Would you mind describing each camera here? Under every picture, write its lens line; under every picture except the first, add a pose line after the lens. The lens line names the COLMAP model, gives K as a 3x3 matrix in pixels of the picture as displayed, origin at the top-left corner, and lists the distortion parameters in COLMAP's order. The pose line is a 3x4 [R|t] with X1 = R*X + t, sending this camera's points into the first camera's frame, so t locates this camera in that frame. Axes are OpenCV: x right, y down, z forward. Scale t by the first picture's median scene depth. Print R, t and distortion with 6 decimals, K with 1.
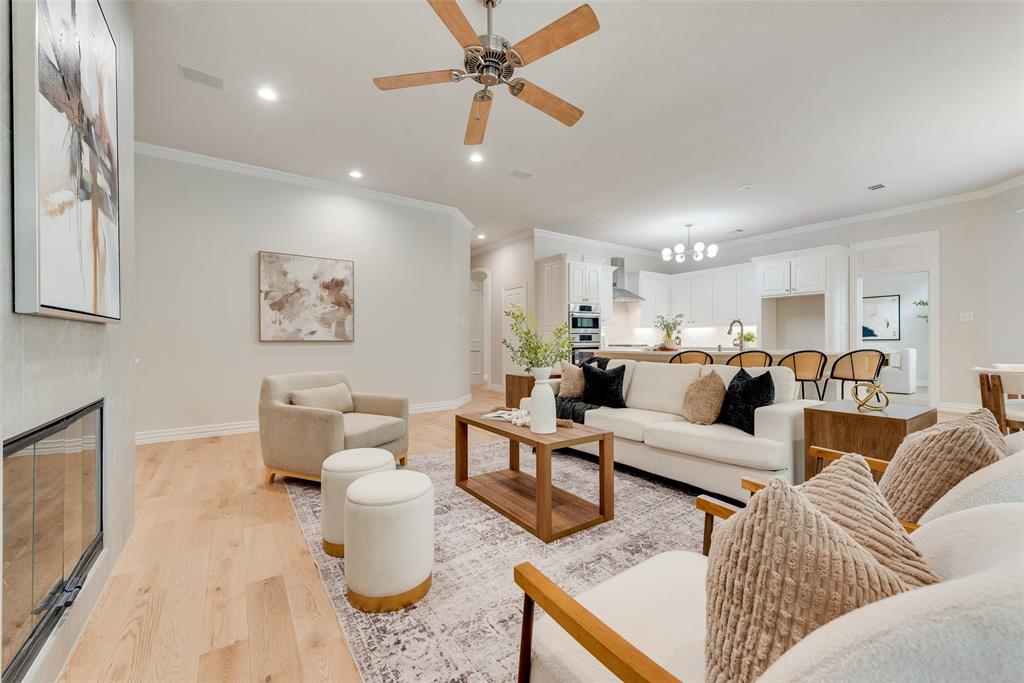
lens RADIAL K [[399.0, 0, 512.9], [0, 399.0, 338.9], [0, 0, 1]] dist [0.005857, -0.000991]
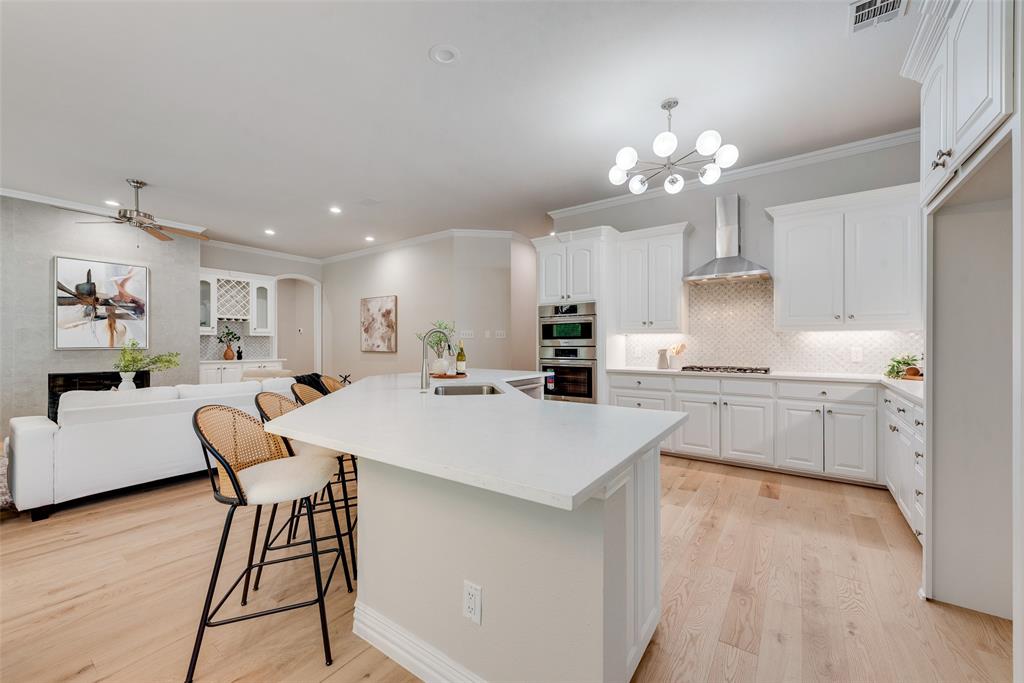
lens RADIAL K [[399.0, 0, 502.0], [0, 399.0, 344.6], [0, 0, 1]] dist [0.005857, -0.000991]
pose [[0.332773, 0.004239, -0.942997, 1.089689], [0.001727, 0.999985, 0.005104, -0.027941], [0.943005, -0.003327, 0.332761, 0.914138]]
